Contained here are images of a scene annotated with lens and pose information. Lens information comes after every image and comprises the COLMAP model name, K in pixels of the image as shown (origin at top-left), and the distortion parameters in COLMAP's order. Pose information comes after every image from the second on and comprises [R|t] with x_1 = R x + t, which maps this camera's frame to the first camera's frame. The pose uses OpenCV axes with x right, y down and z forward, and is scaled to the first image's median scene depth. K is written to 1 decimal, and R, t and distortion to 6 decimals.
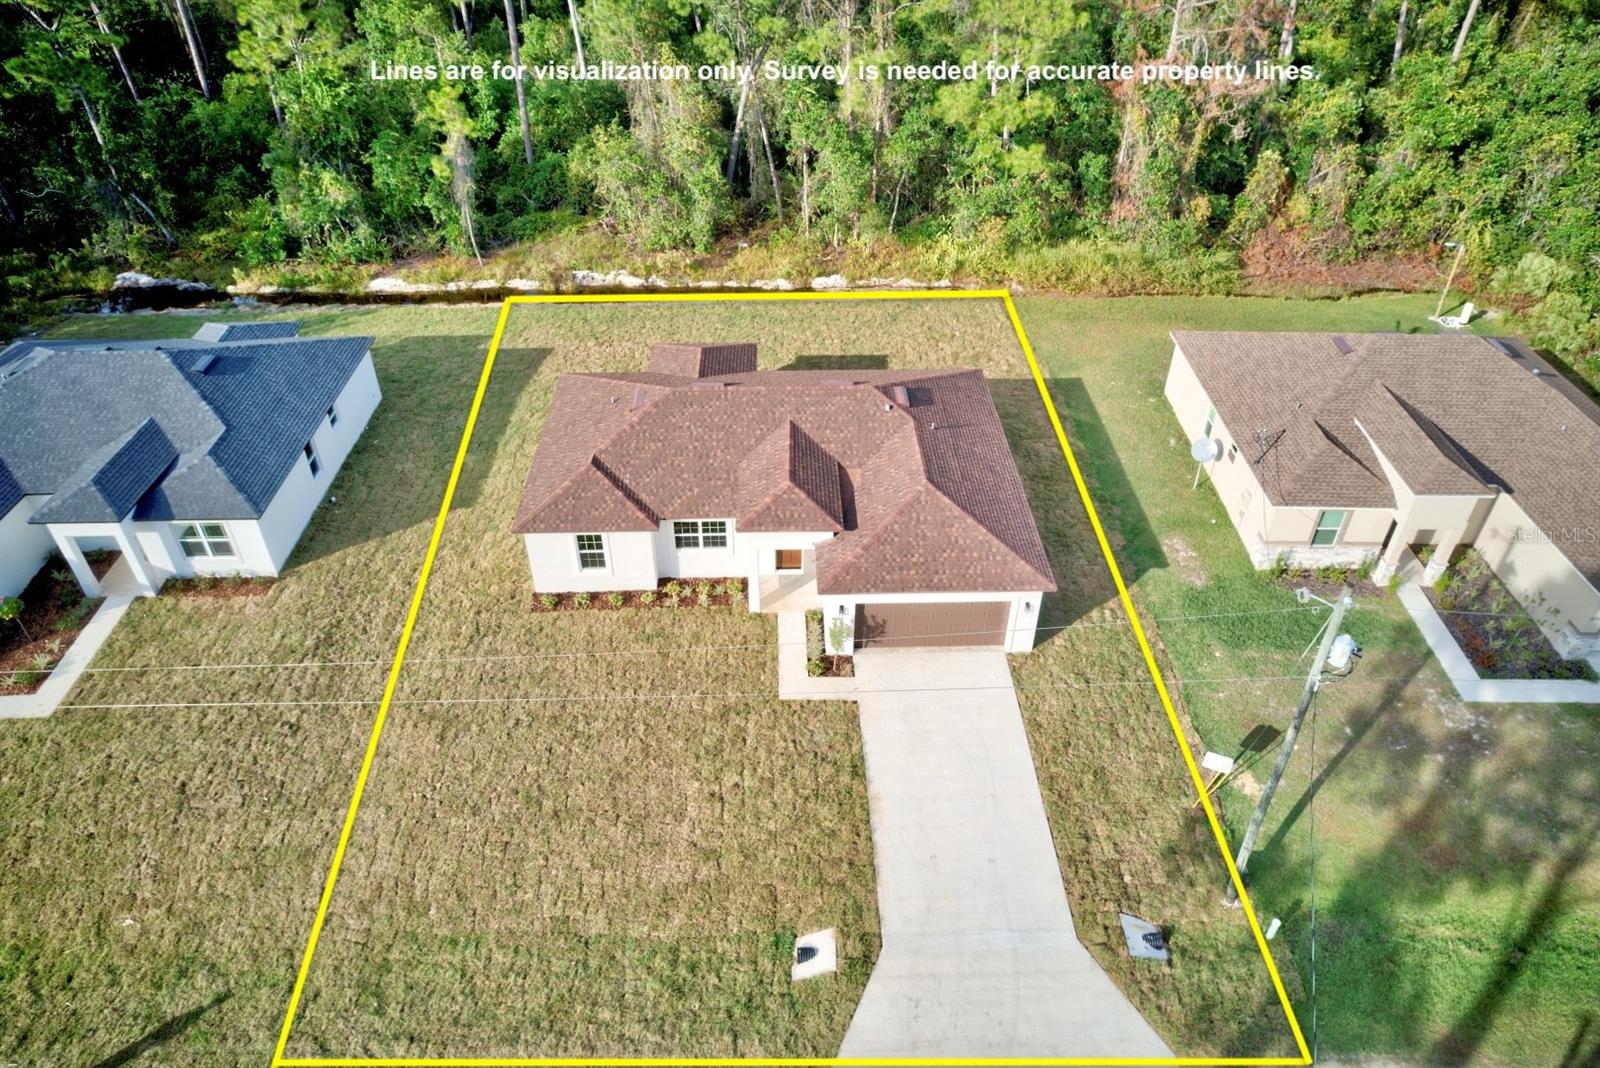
lens RADIAL K [[1018.0, 0, 807.3], [0, 1018.0, 530.3], [0, 0, 1]] dist [-0.086093, 0.086558]
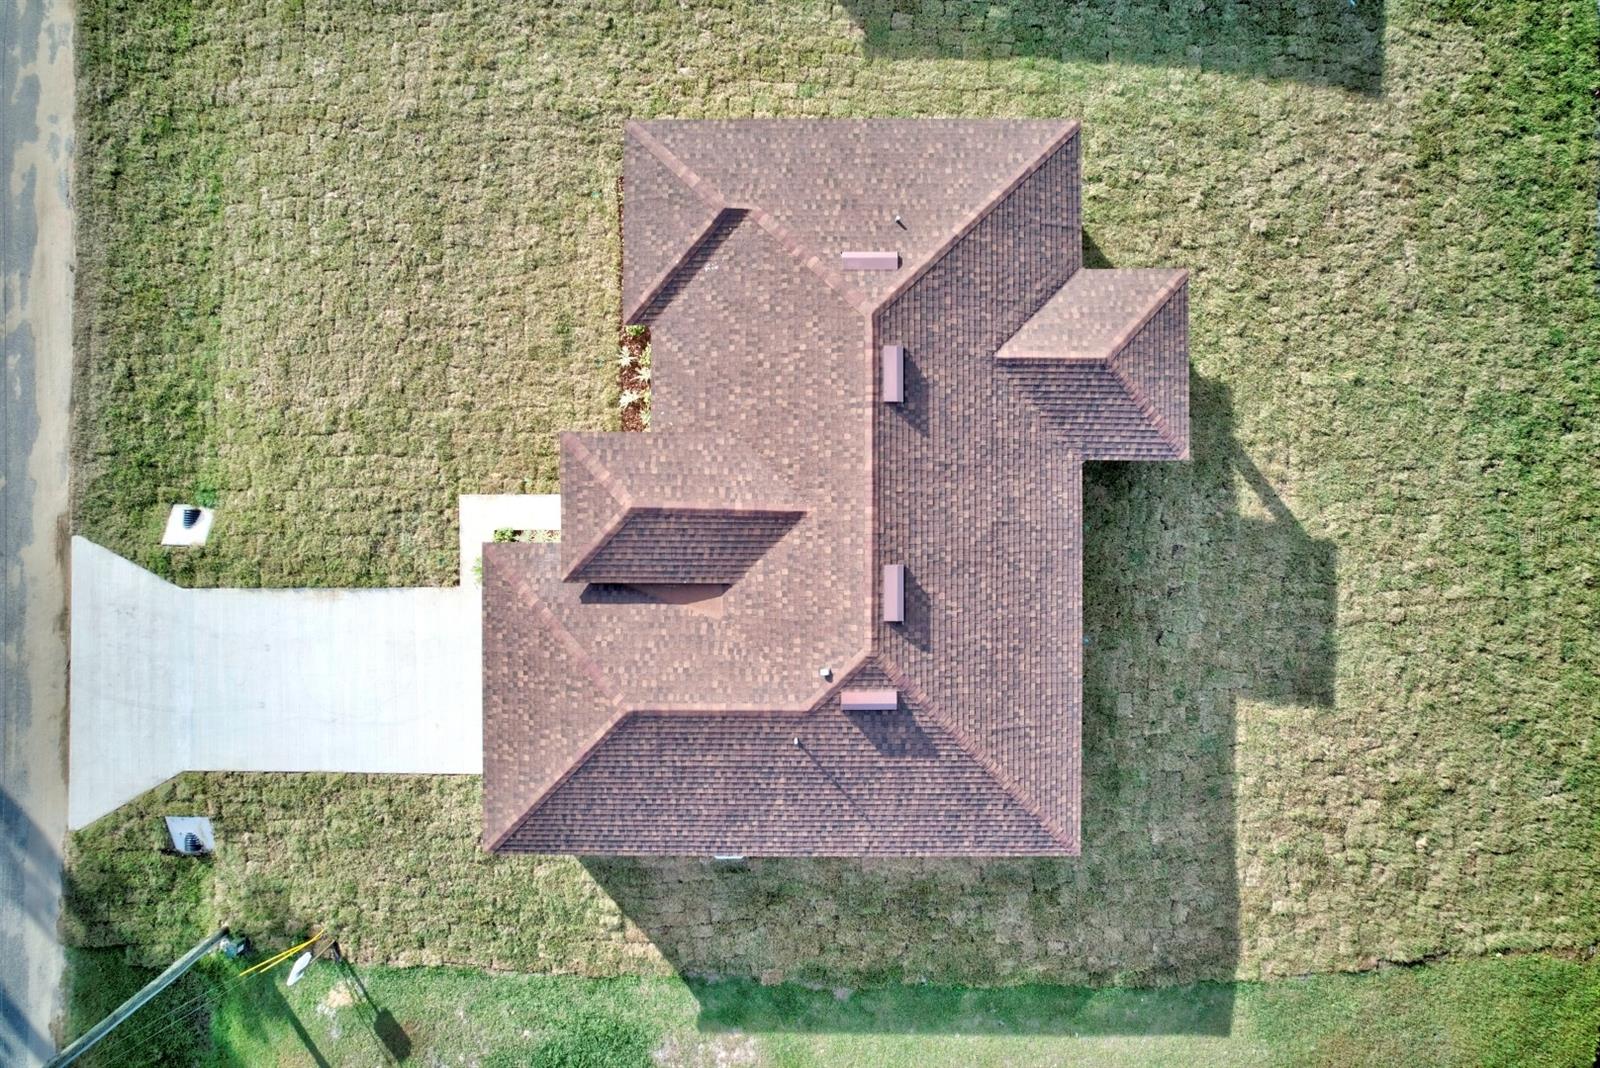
lens RADIAL K [[1018.0, 0, 807.3], [0, 1018.0, 530.3], [0, 0, 1]] dist [-0.086093, 0.086558]
pose [[-0.032433, 0.999469, -0.003244, -0.004064], [-0.610823, -0.017252, 0.791579, -0.640252], [0.791102, 0.027655, 0.611058, 0.667447]]
